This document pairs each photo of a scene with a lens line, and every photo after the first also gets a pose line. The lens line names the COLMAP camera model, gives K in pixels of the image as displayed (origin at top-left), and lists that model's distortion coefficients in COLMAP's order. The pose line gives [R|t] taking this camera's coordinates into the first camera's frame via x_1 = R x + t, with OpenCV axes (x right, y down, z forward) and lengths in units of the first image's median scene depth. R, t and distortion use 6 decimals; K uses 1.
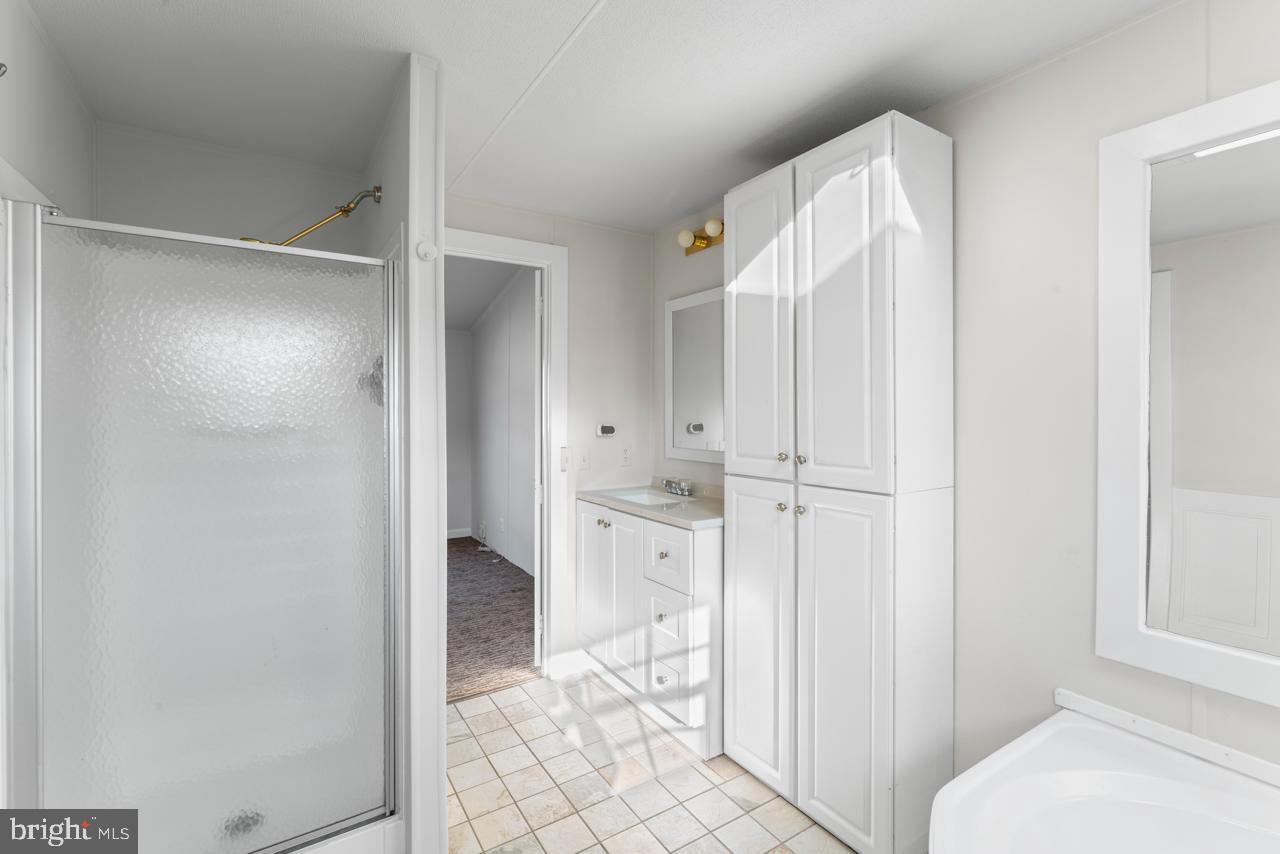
lens RADIAL K [[558.6, 0, 645.7], [0, 558.6, 418.1], [0, 0, 1]] dist [-0.002612, -0.000483]
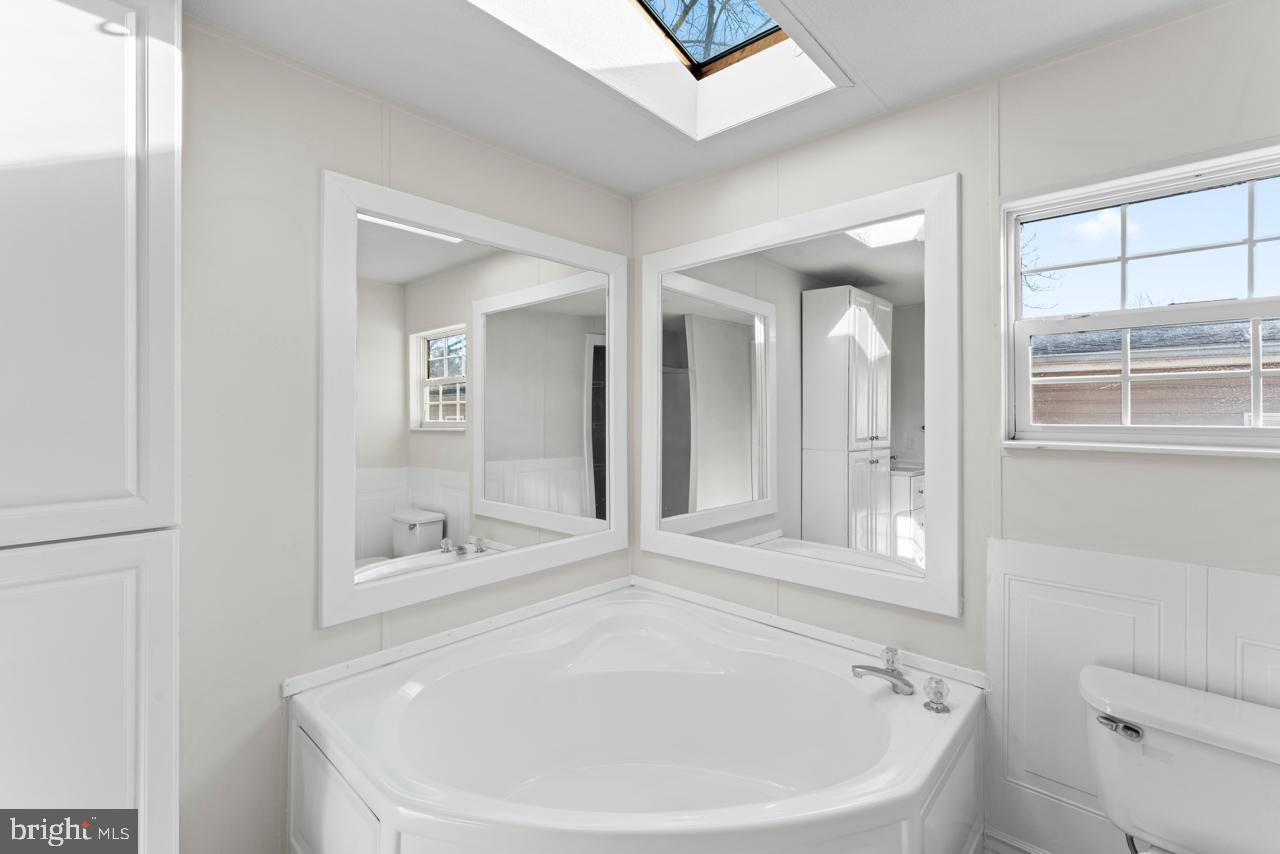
lens RADIAL K [[558.6, 0, 638.7], [0, 558.6, 417.6], [0, 0, 1]] dist [-0.002612, -0.000483]
pose [[-0.249653, -0.007510, 0.968306, -0.395977], [0.001869, 0.999964, 0.008237, -0.006018], [-0.968334, 0.003866, -0.249630, 0.600956]]
